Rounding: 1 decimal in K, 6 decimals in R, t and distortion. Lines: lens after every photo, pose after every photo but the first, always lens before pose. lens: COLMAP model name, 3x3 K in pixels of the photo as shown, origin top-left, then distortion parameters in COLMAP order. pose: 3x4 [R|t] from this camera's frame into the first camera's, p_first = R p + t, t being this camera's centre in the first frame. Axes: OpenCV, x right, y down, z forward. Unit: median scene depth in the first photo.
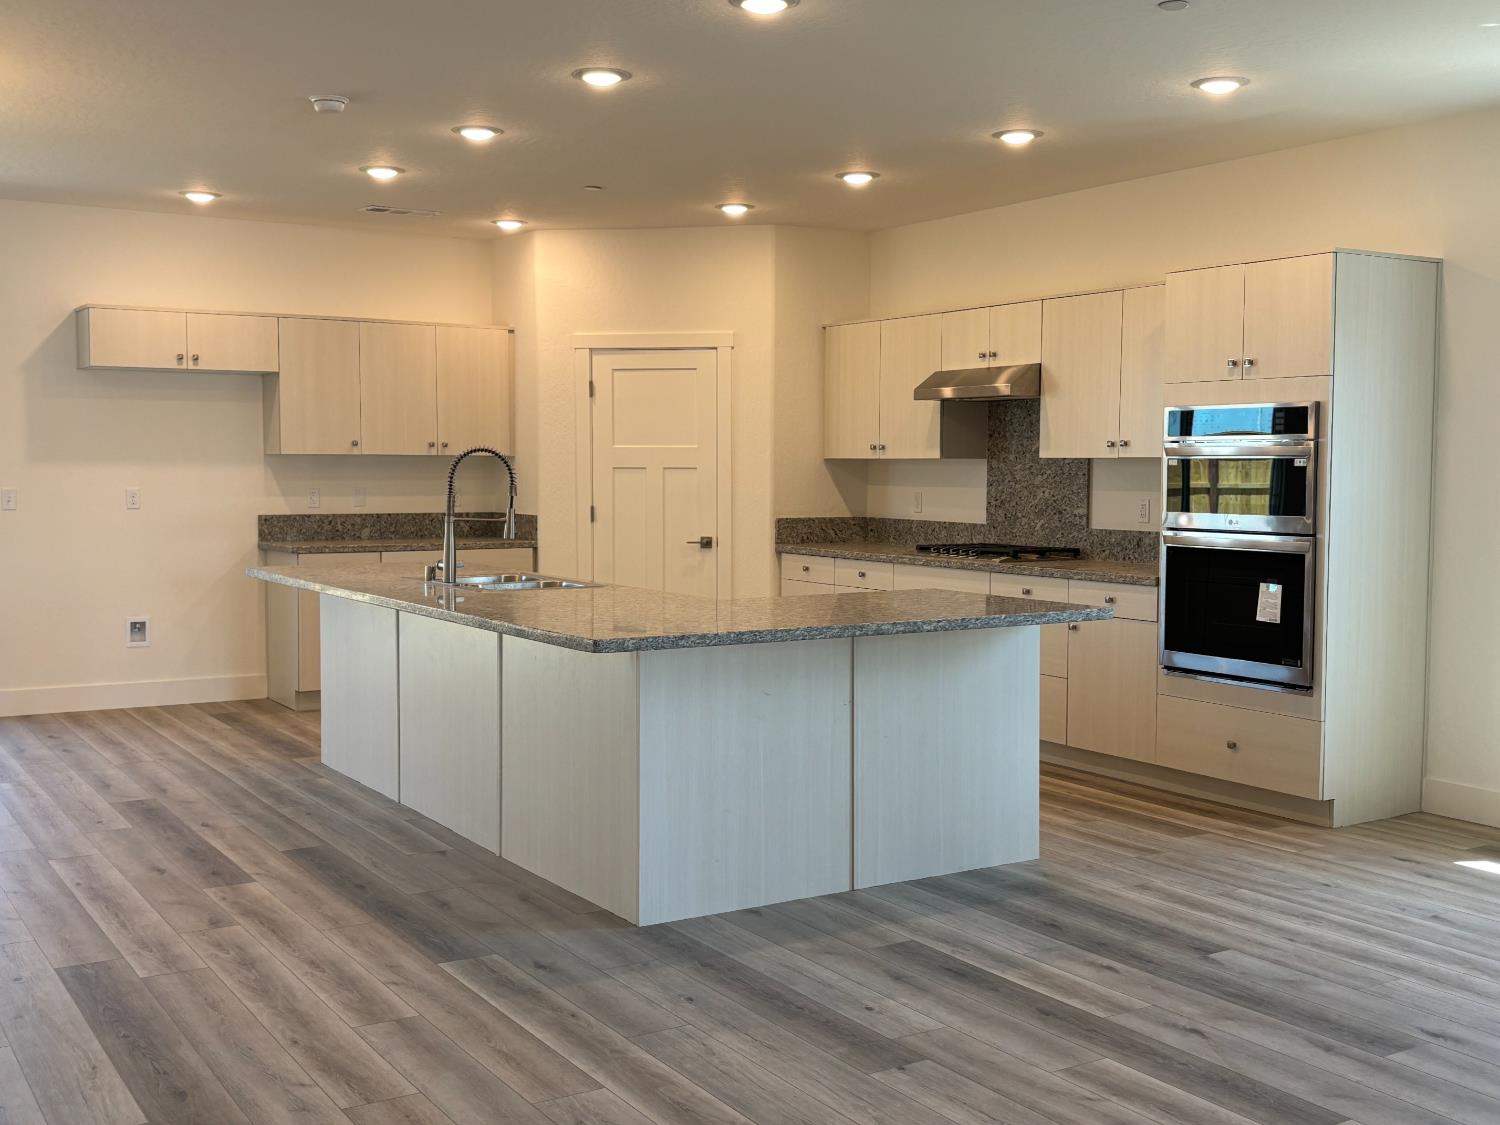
lens RADIAL K [[1624.4, 0, 749.9], [0, 1624.4, 571.7], [0, 0, 1]] dist [0.026862, 0.000000]
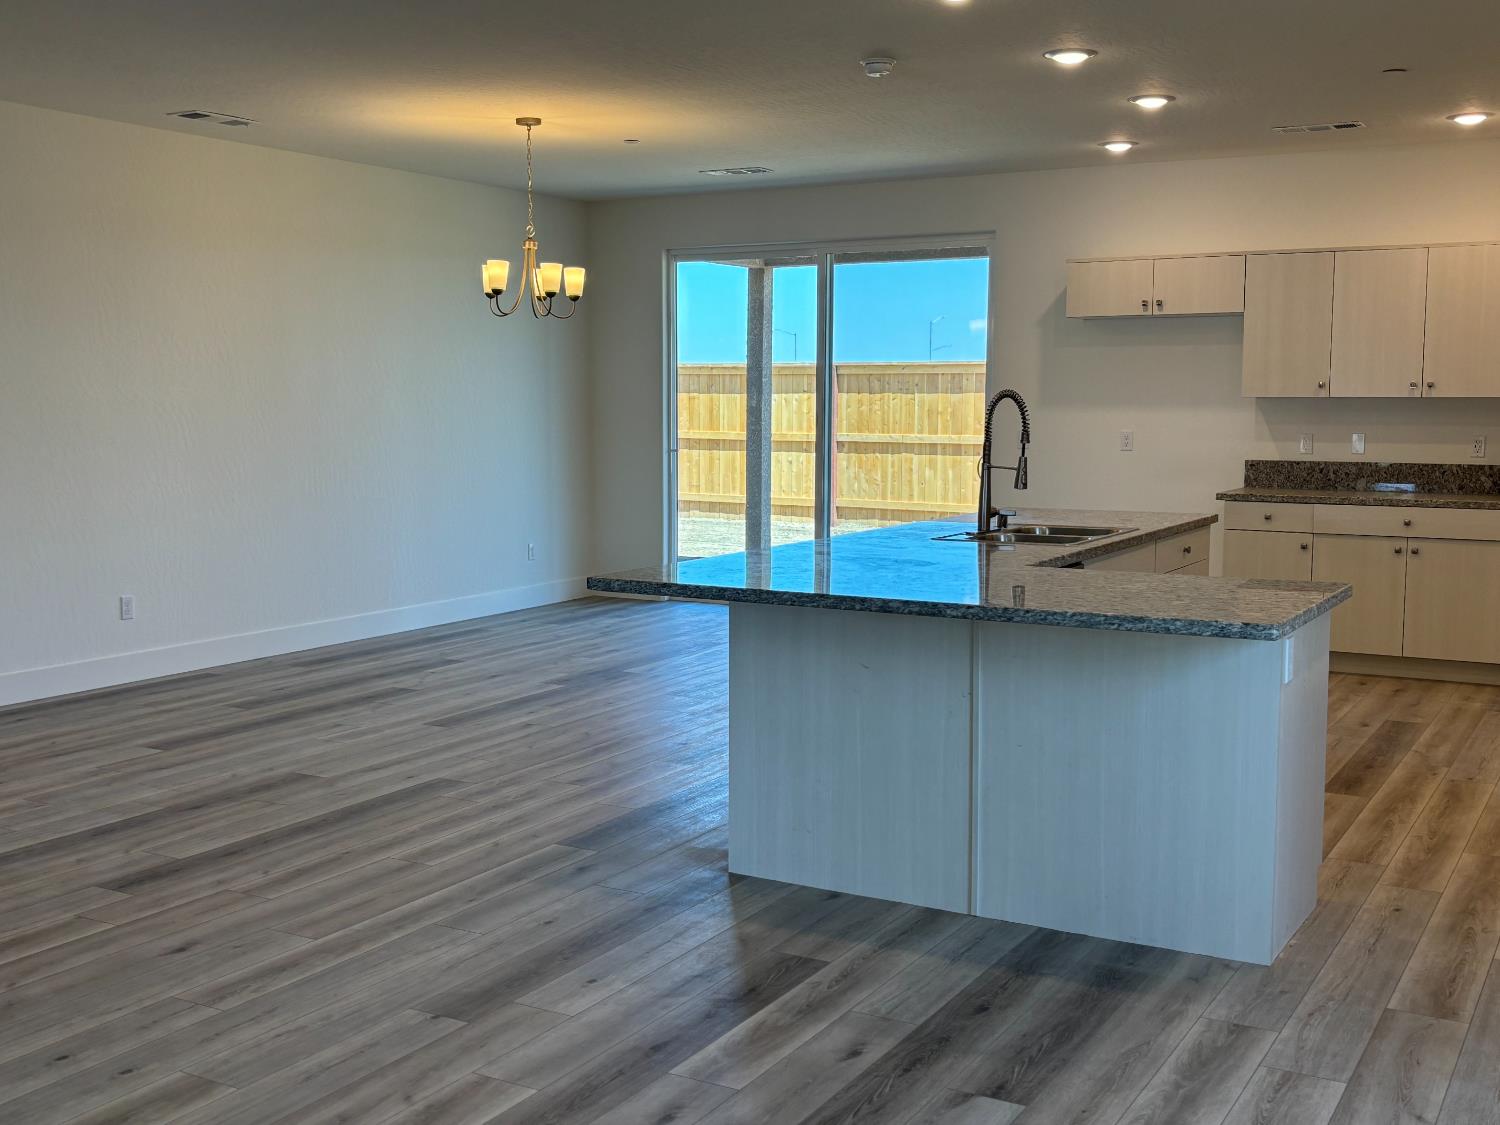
lens RADIAL K [[1624.4, 0, 752.4], [0, 1624.4, 551.2], [0, 0, 1]] dist [0.026862, 0.000000]
pose [[0.468892, 0.082301, -0.879413, 0.845164], [-0.060262, 0.996310, 0.061110, -0.044018], [0.881198, 0.024342, 0.472121, 0.558875]]
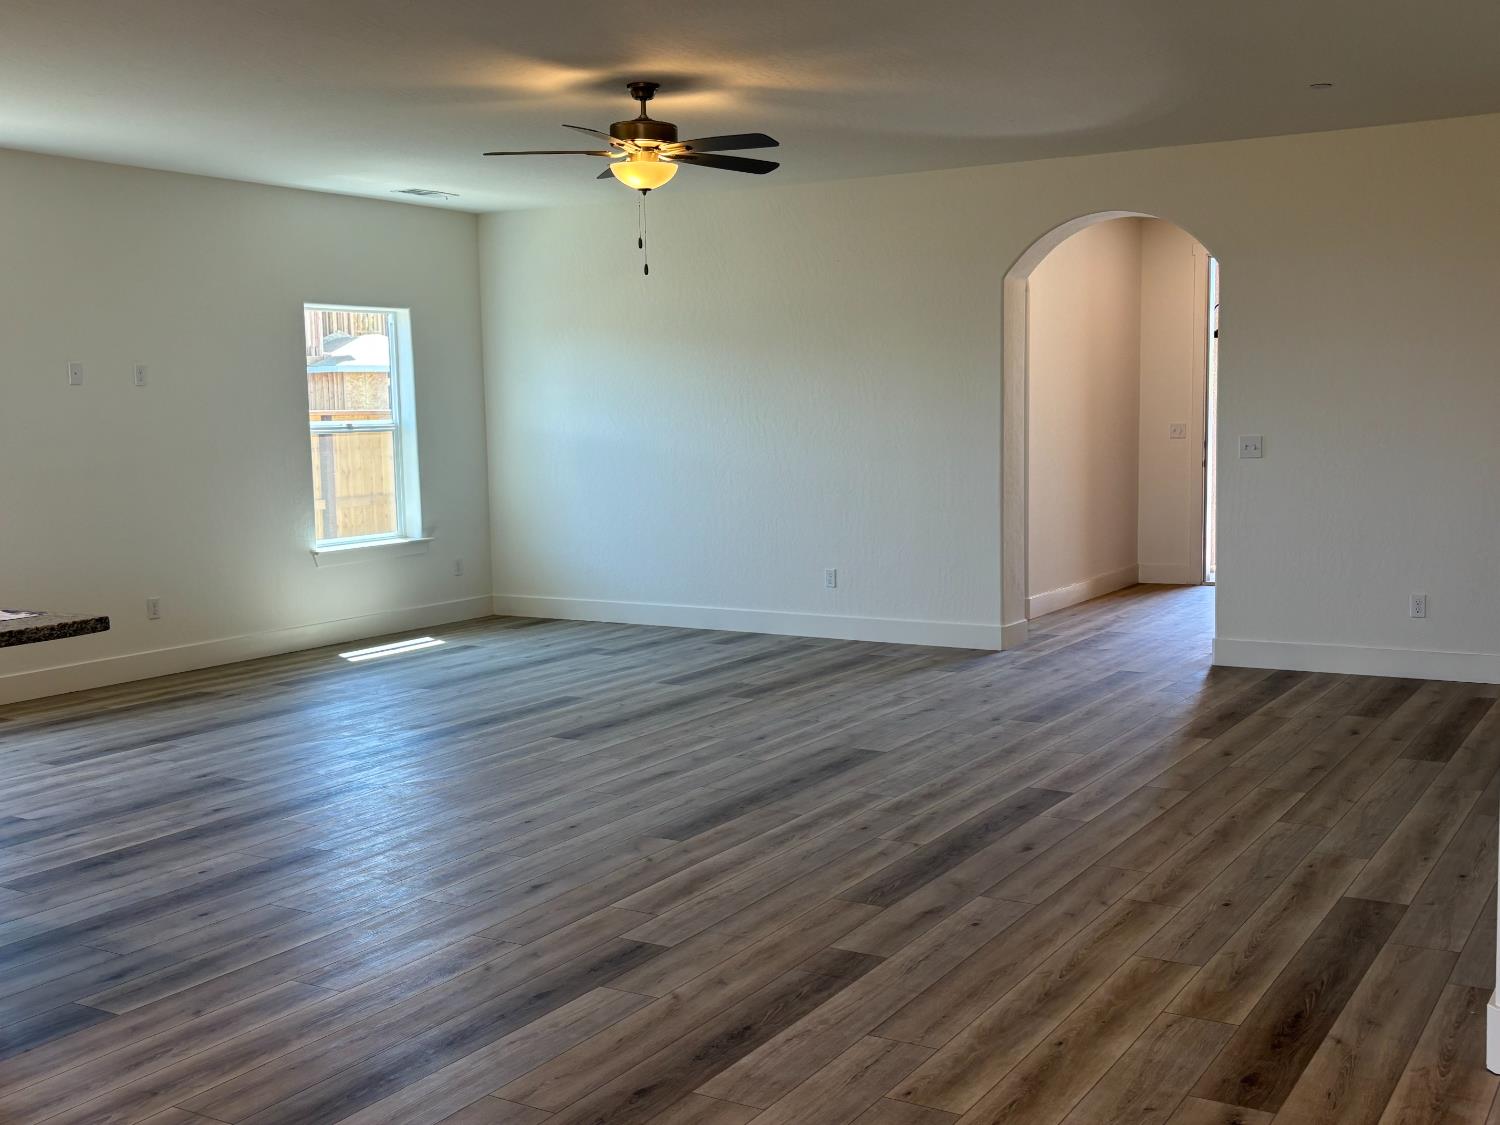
lens RADIAL K [[1624.4, 0, 746.8], [0, 1624.4, 562.8], [0, 0, 1]] dist [0.026862, 0.000000]
pose [[-0.443325, -0.084020, 0.892414, -1.062718], [0.078072, 0.988194, 0.131821, -0.081992], [-0.892954, 0.128112, -0.431532, 1.017336]]
